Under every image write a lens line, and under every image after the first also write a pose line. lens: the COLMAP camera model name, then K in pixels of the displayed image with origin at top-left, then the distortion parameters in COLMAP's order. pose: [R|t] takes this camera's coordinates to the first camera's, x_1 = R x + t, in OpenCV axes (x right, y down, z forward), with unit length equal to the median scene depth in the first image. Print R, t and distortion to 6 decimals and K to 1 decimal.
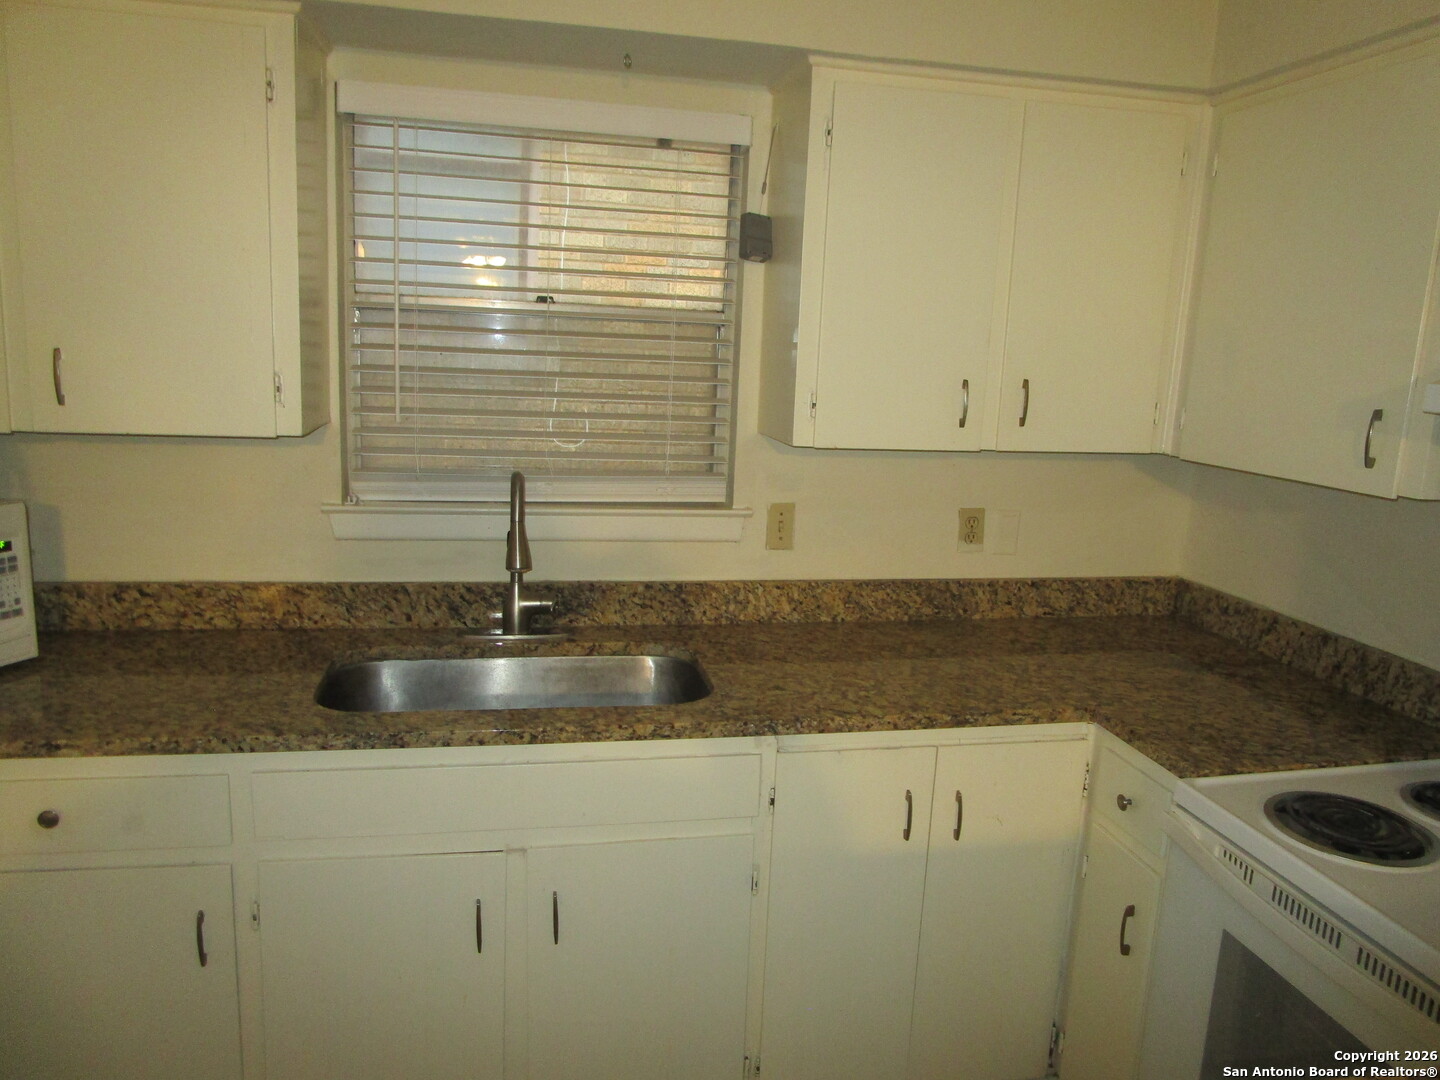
lens RADIAL K [[1010.2, 0, 720.0], [0, 1010.2, 540.0], [0, 0, 1]] dist [-0.005489, -0.007492]
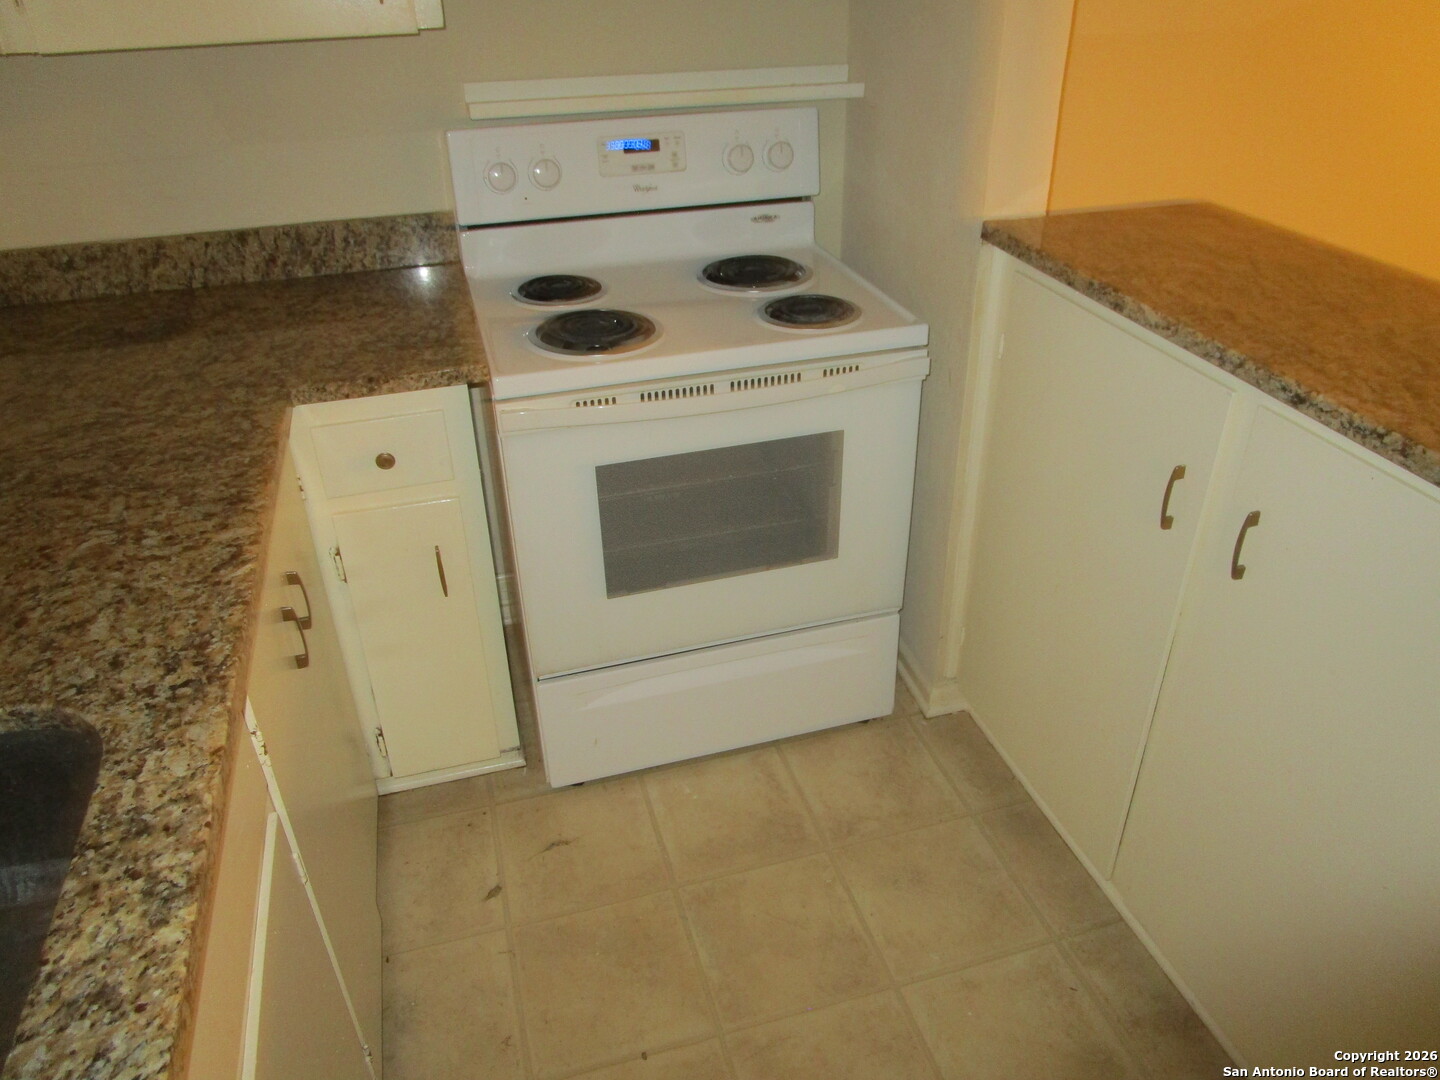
lens RADIAL K [[1010.2, 0, 720.0], [0, 1010.2, 540.0], [0, 0, 1]] dist [-0.005489, -0.007492]
pose [[-0.094033, -0.549816, 0.829976, -0.366949], [0.205331, 0.805036, 0.556557, -0.105673], [-0.974165, 0.222755, 0.037194, 0.627617]]
